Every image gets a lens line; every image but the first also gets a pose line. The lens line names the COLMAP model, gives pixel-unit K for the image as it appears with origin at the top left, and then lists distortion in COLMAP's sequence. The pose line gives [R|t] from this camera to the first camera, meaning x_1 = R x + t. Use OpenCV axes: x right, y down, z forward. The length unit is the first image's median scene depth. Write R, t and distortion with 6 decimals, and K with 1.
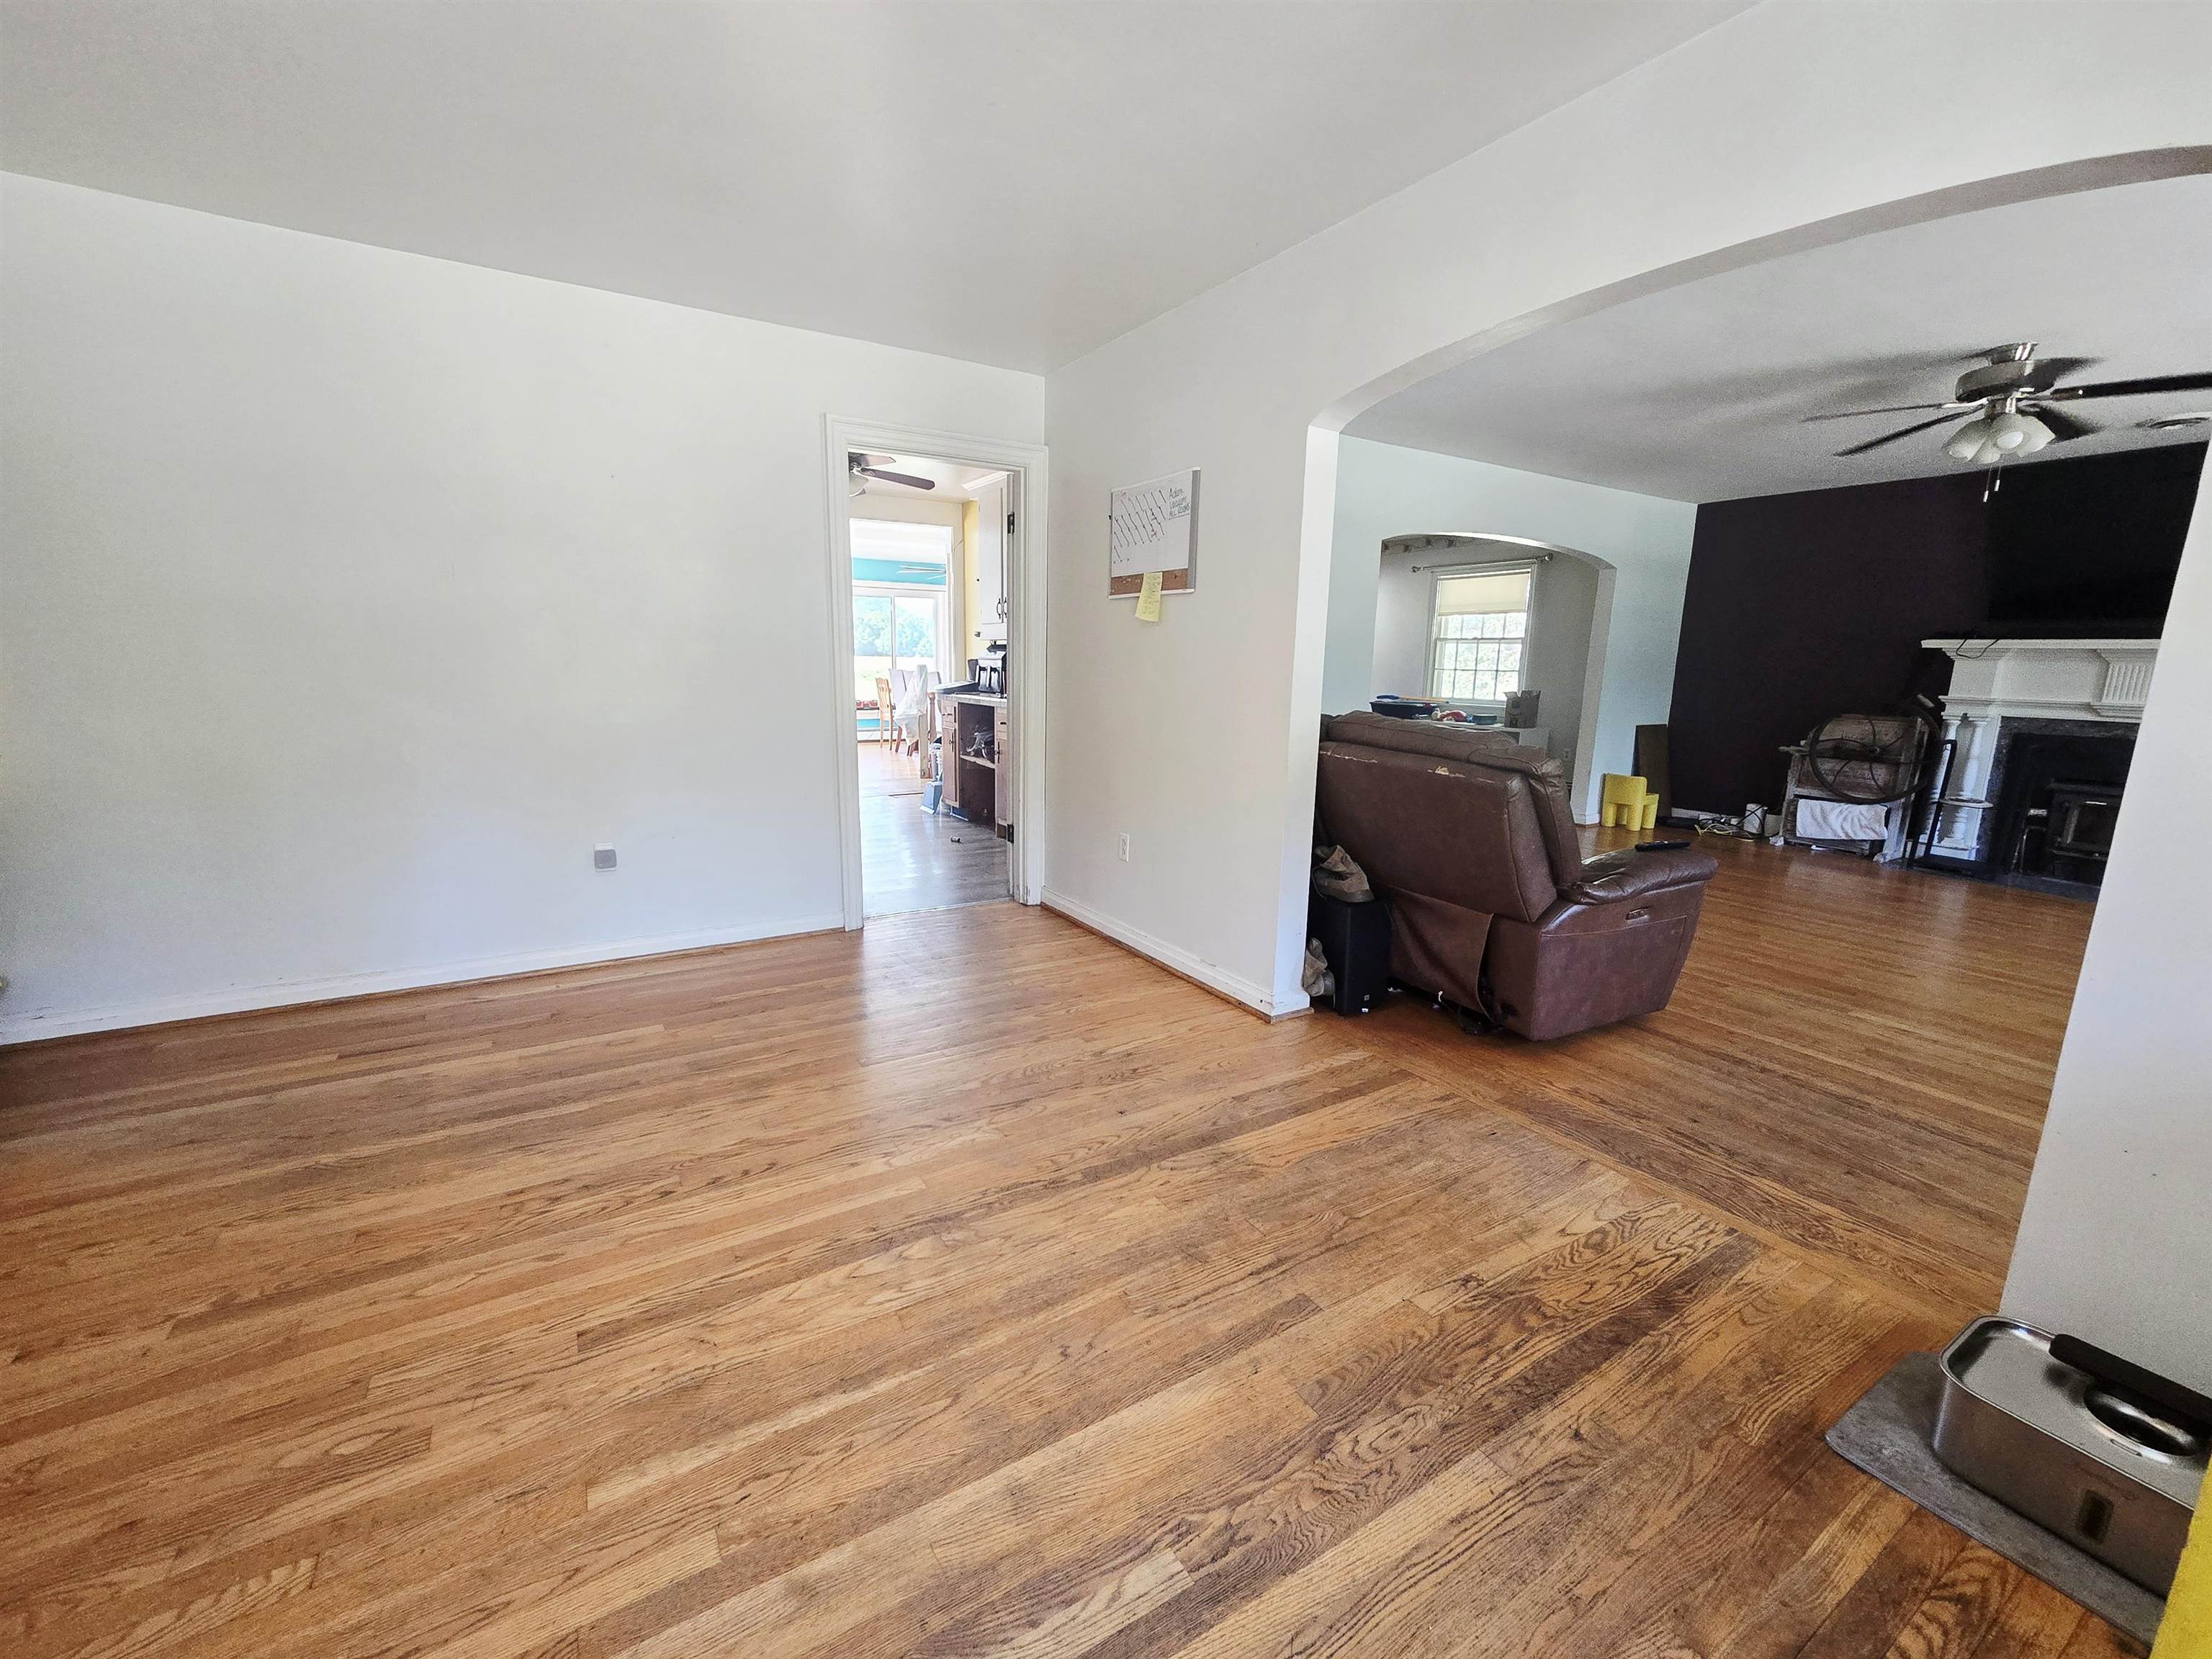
lens RADIAL K [[908.0, 0, 1101.3], [0, 908.0, 833.1], [0, 0, 1]] dist [-0.005027, -0.000335]
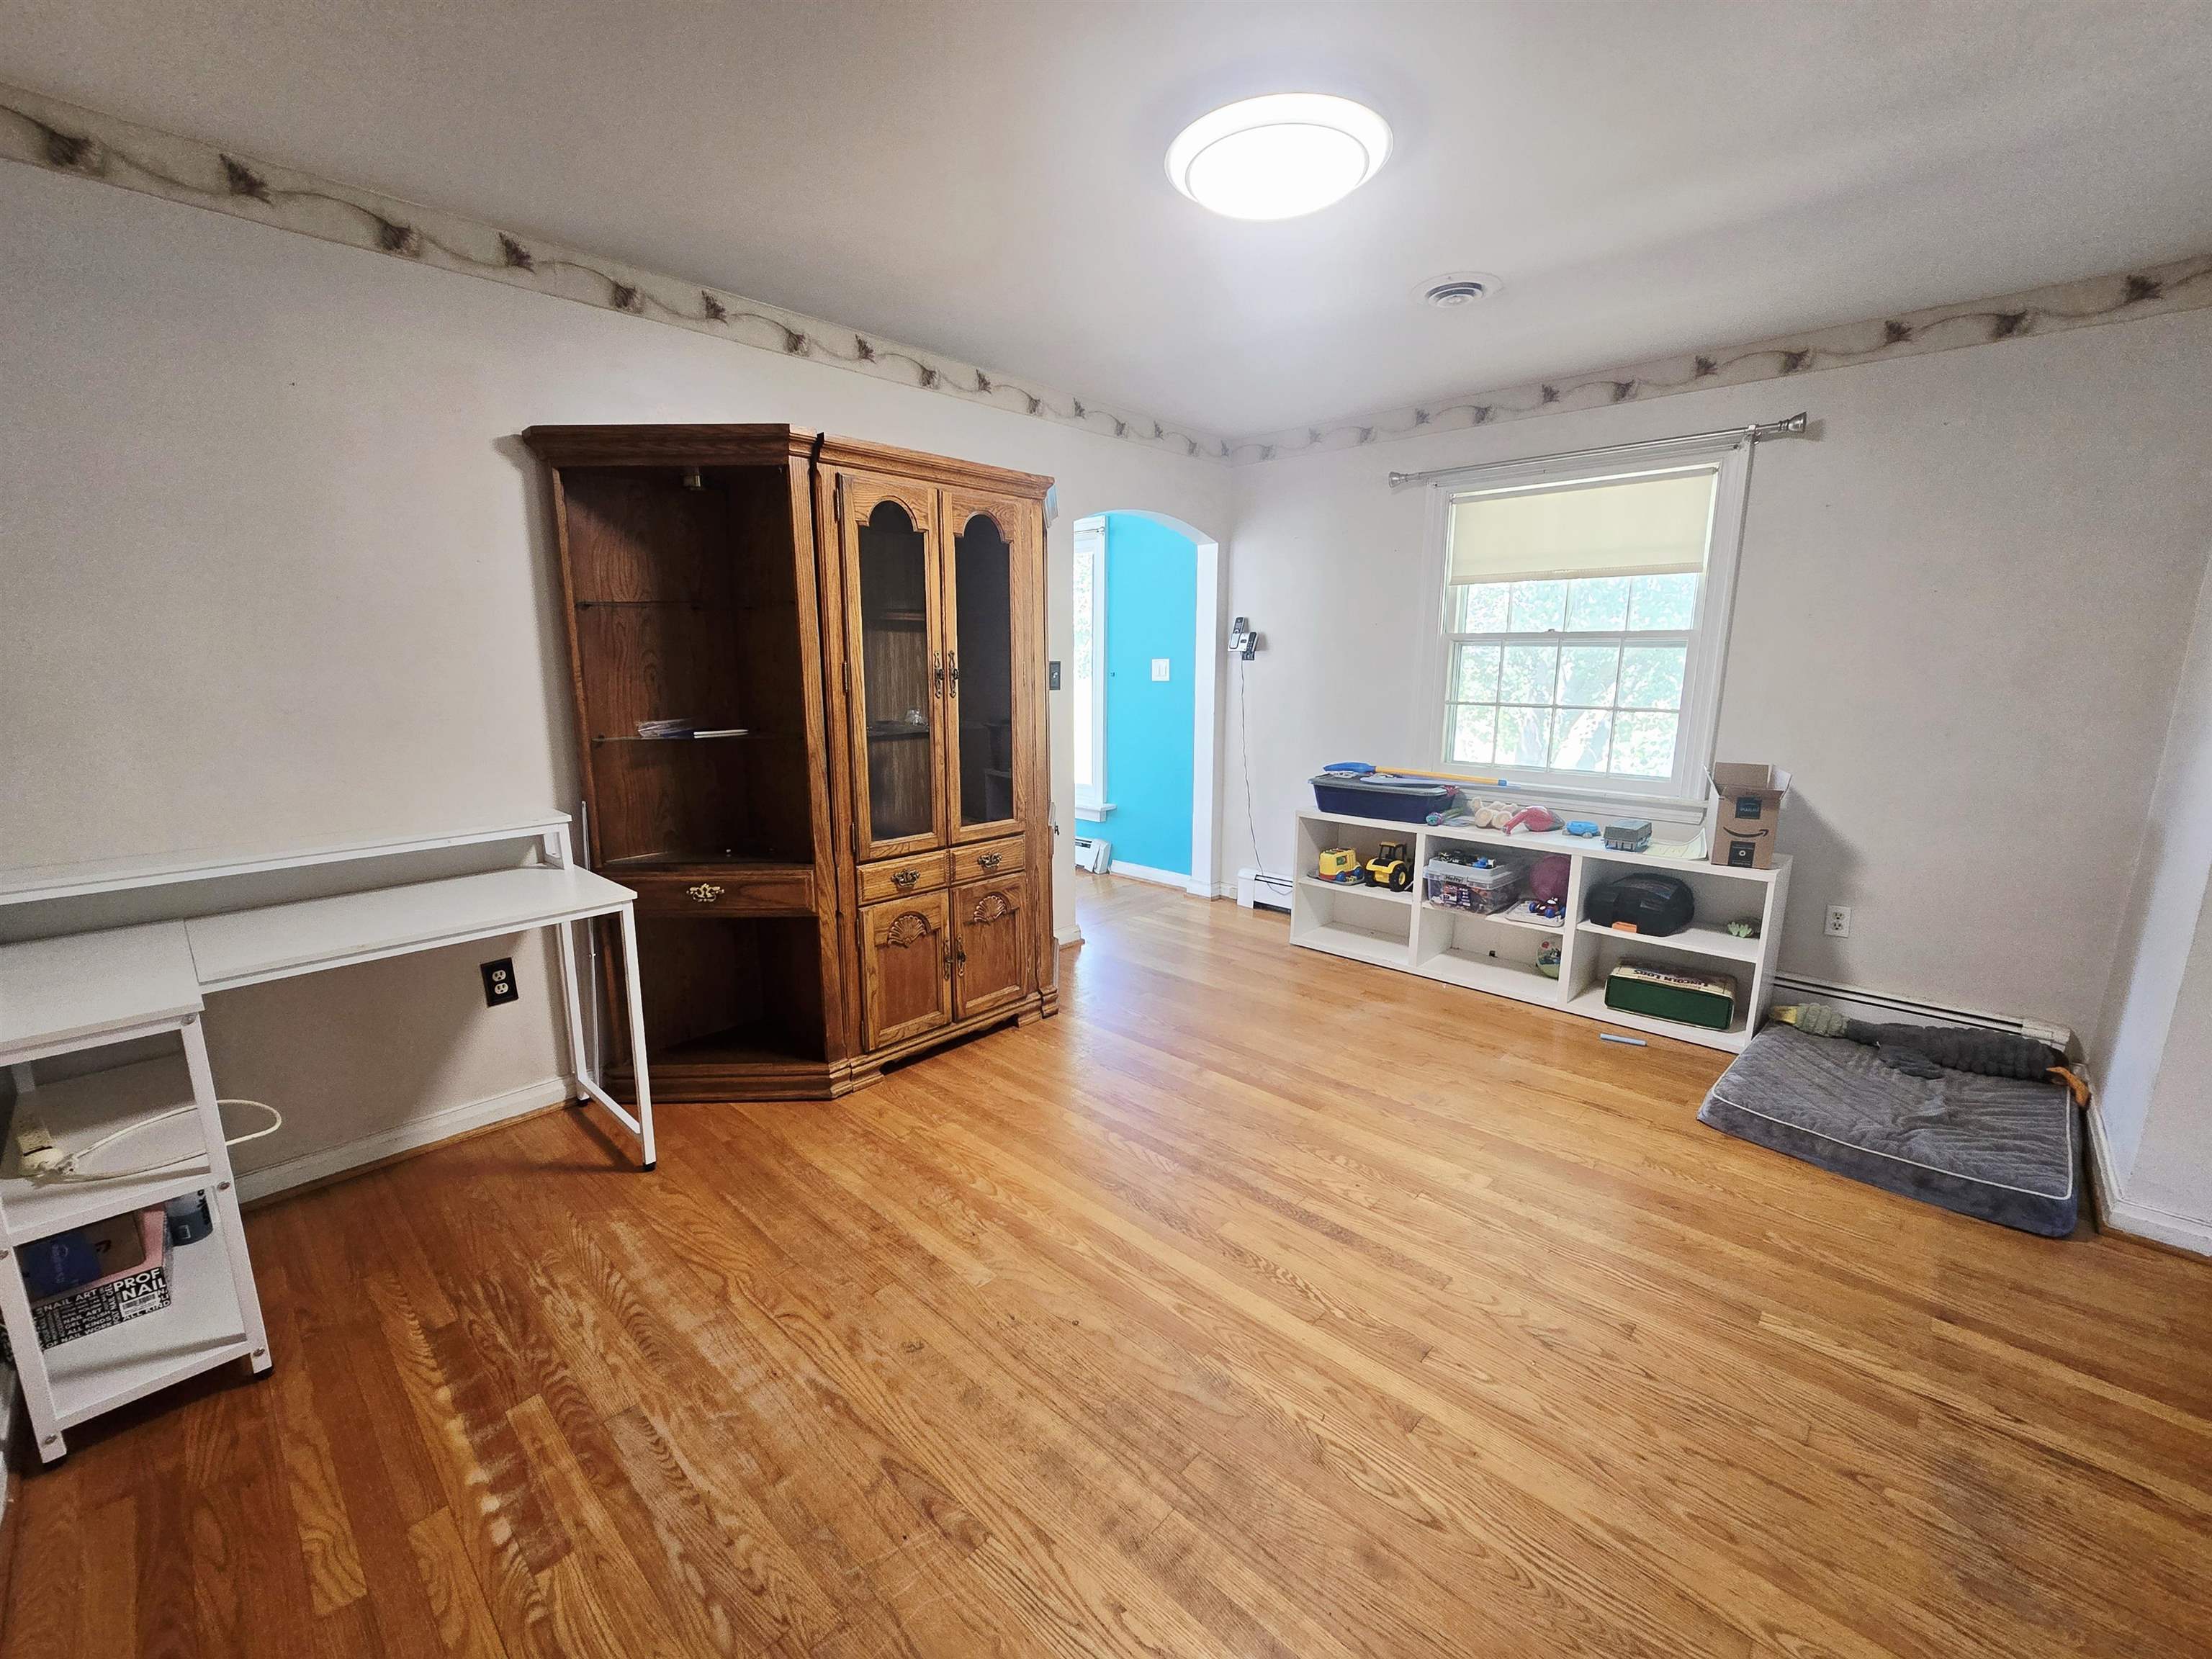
lens RADIAL K [[908.0, 0, 1102.4], [0, 908.0, 830.7], [0, 0, 1]] dist [-0.005027, -0.000335]
pose [[0.962751, -0.064616, 0.262556, 0.084804], [0.064733, 0.997869, 0.008215, -0.138869], [-0.262528, 0.009087, 0.964882, 0.639191]]
